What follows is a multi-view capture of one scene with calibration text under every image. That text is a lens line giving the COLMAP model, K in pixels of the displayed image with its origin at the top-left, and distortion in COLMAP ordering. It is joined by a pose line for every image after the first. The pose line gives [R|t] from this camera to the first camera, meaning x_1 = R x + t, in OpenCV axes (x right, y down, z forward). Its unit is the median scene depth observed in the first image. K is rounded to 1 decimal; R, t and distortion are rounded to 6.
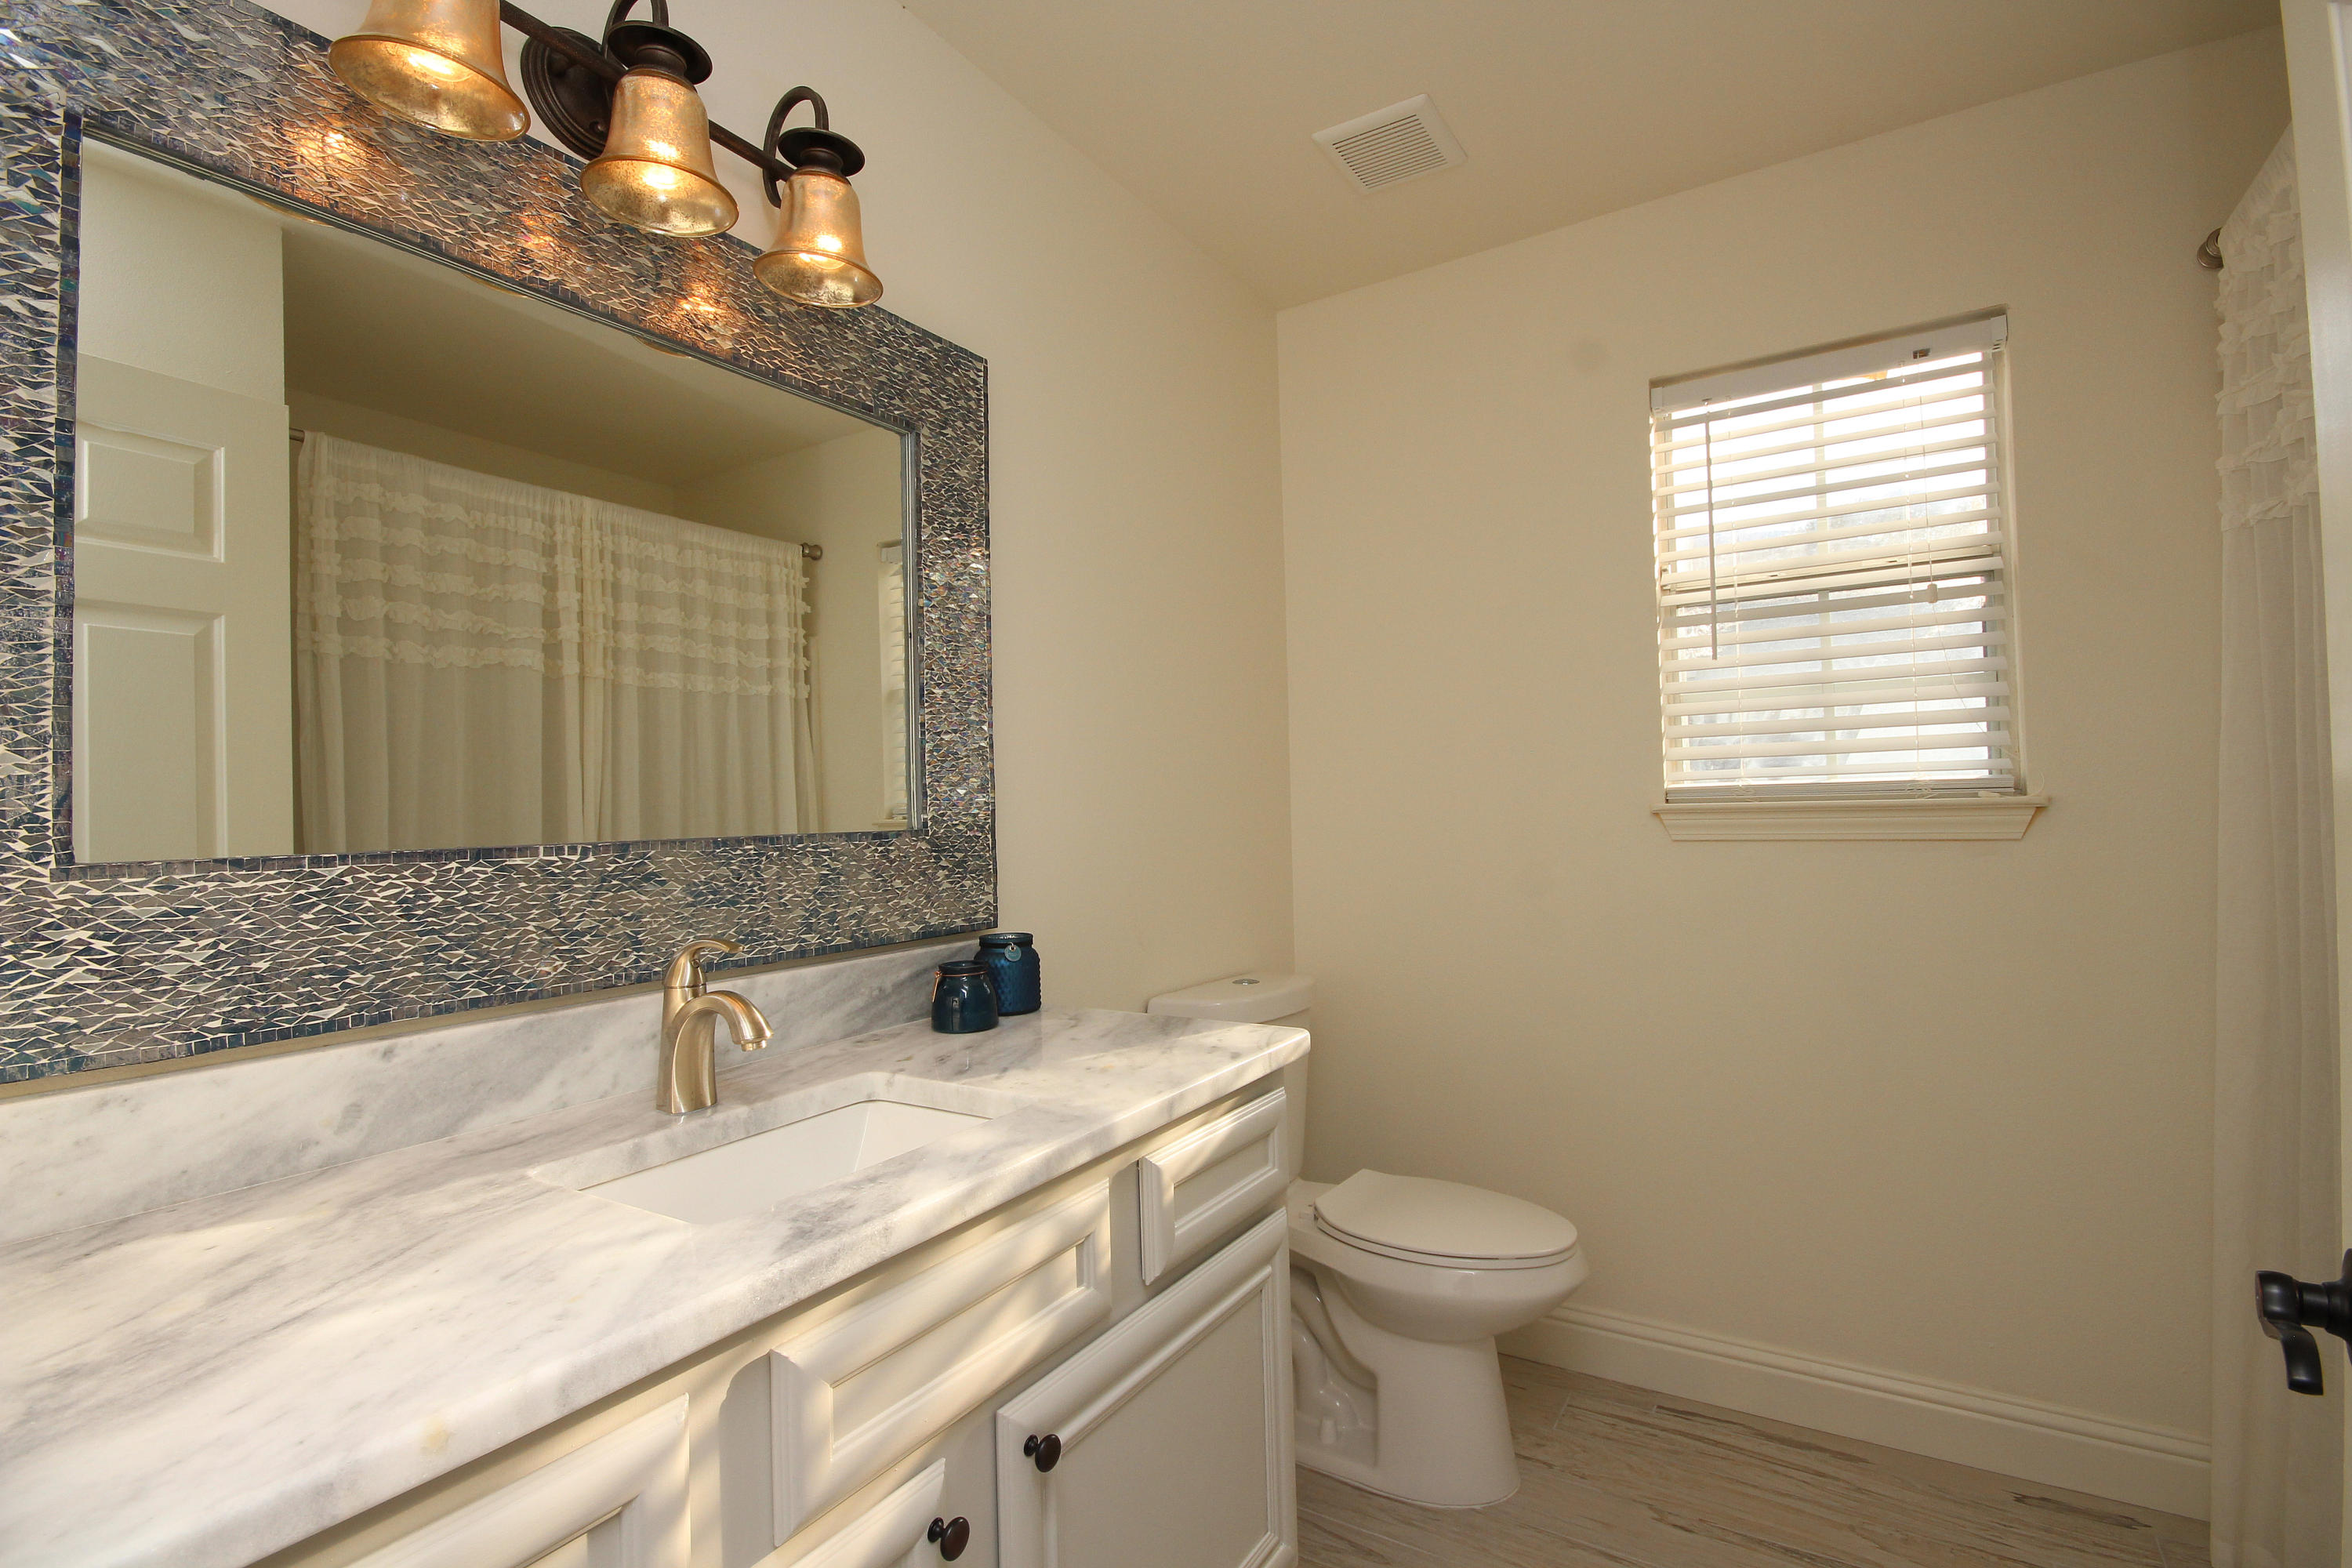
lens RADIAL K [[1086.6, 0, 1179.4], [0, 1086.6, 782.6], [0, 0, 1]] dist [-0.003240, 0.000066]
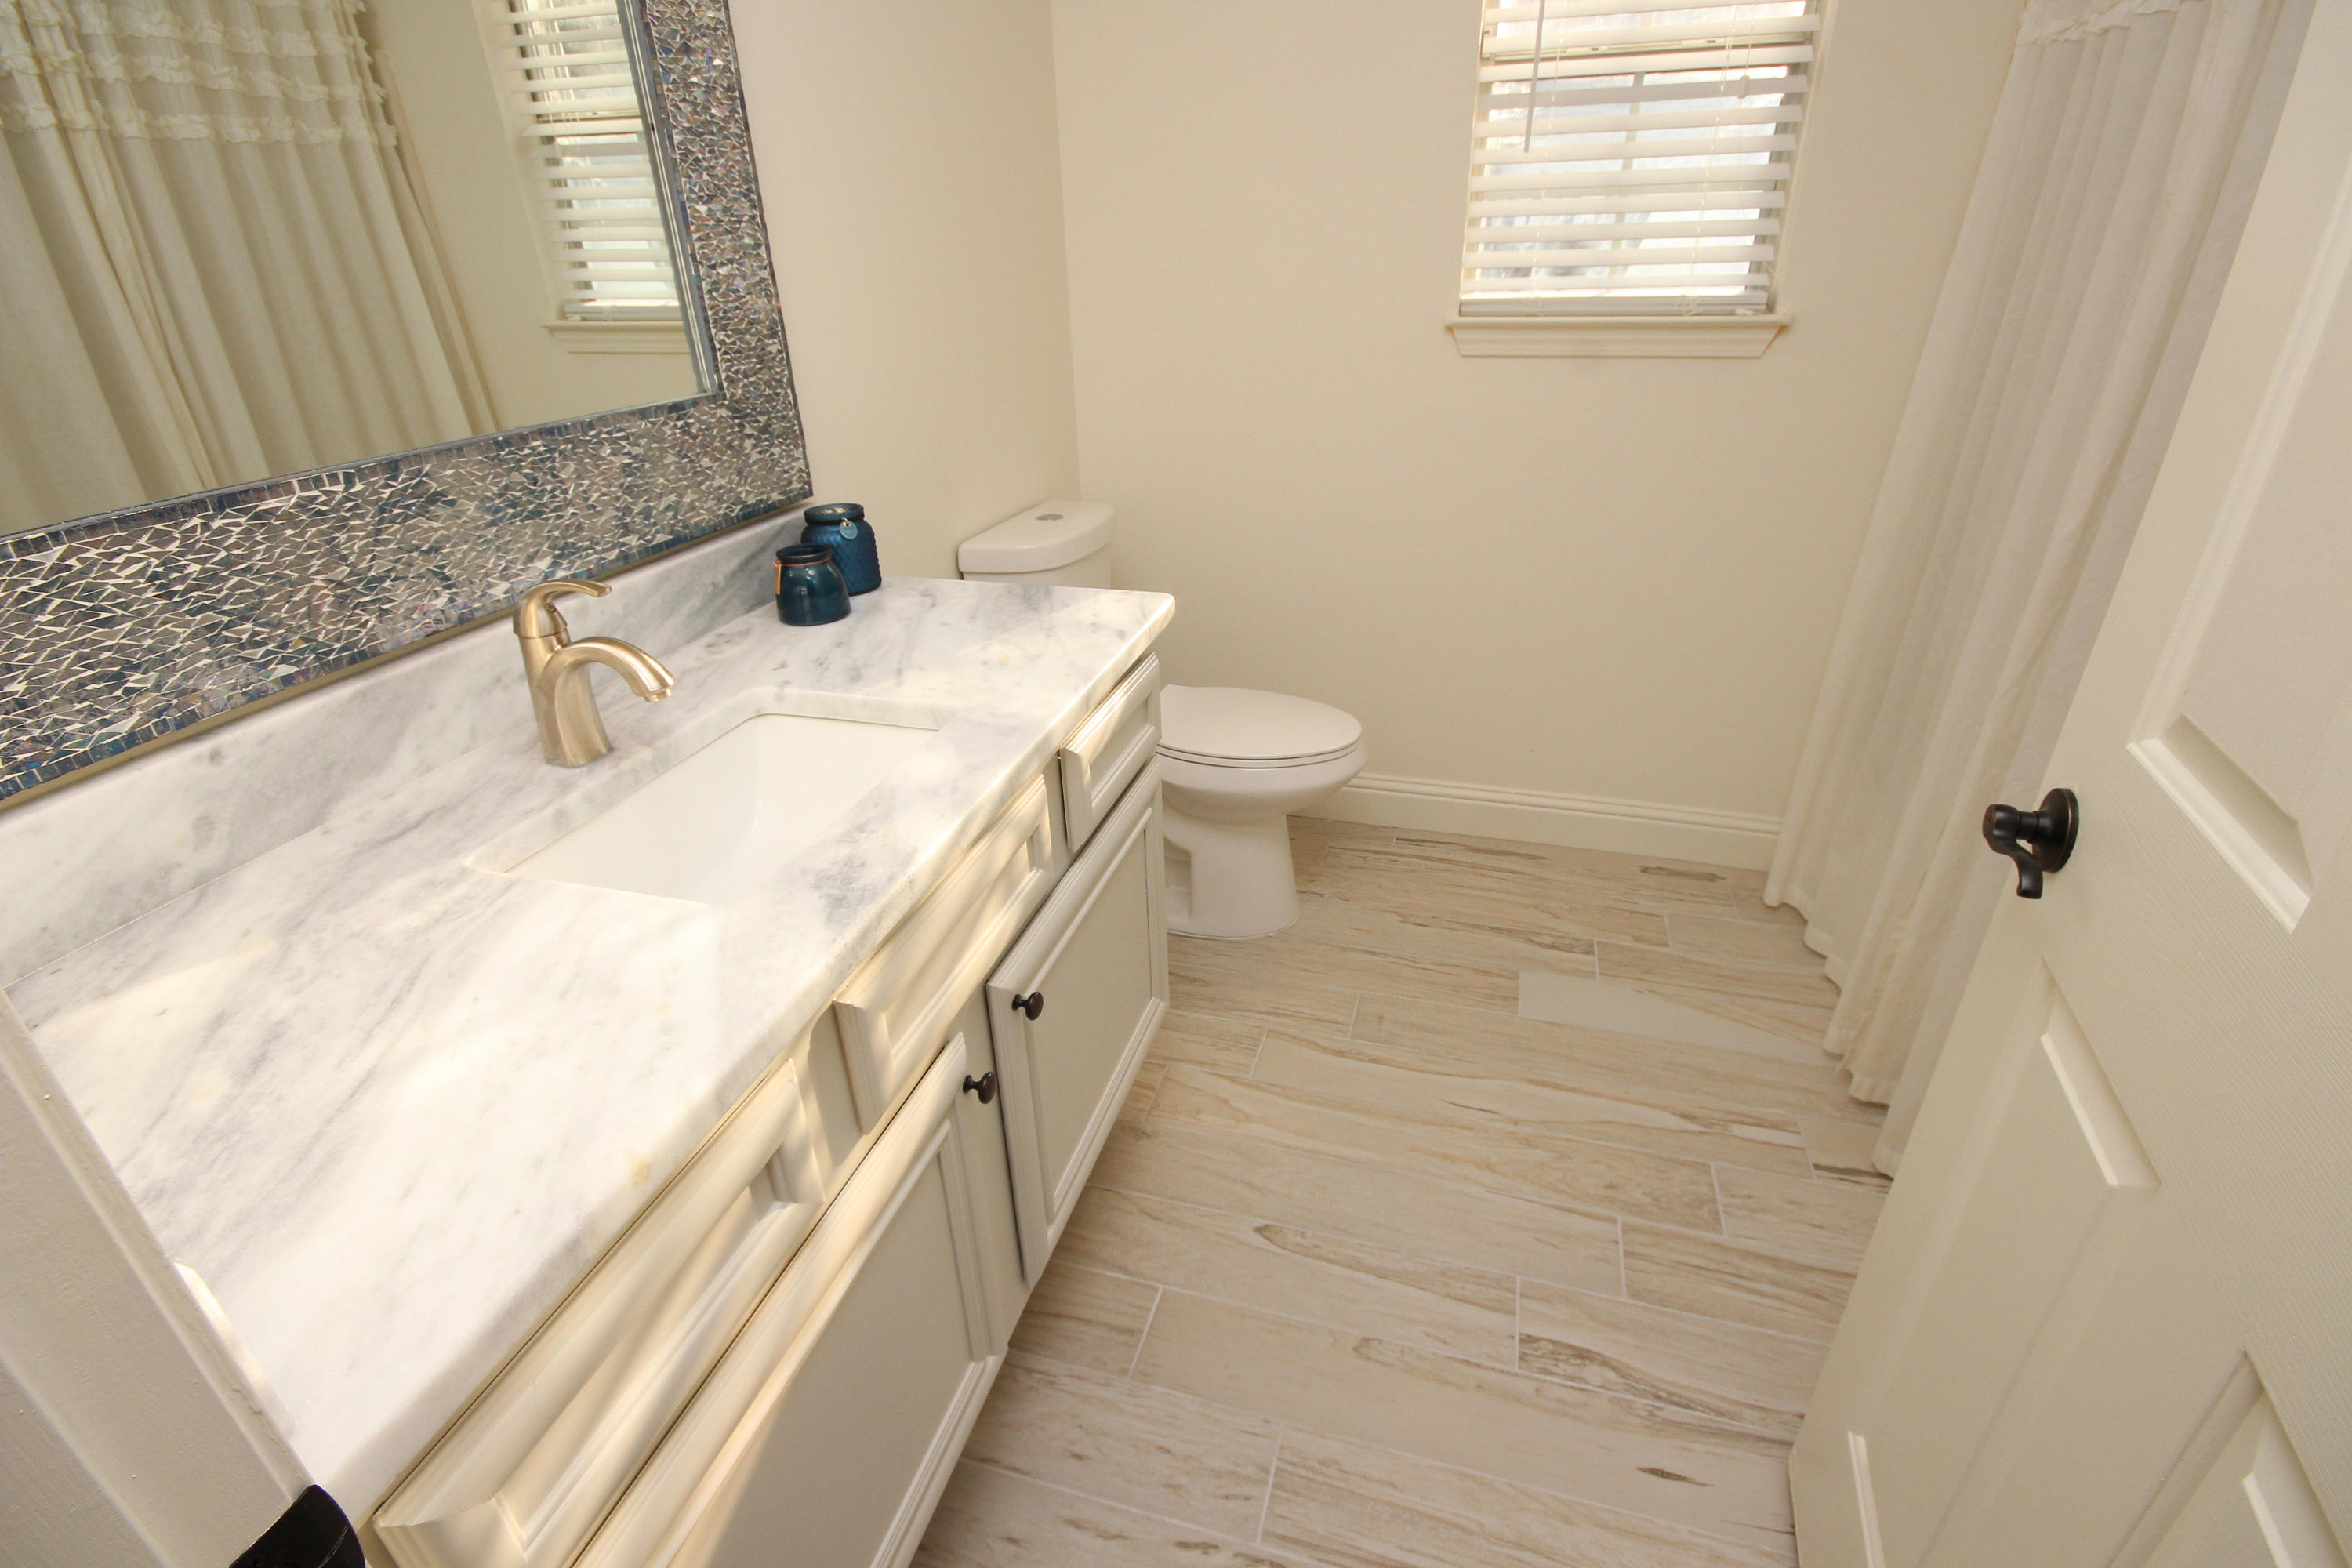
lens RADIAL K [[1082.7, 0, 1184.1], [0, 1082.7, 783.3], [0, 0, 1]] dist [0.003214, -0.012192]
pose [[0.960927, -0.121877, 0.248526, -0.180526], [-0.007049, 0.886782, 0.462135, -0.108611], [-0.276712, -0.445829, 0.851273, 0.052140]]
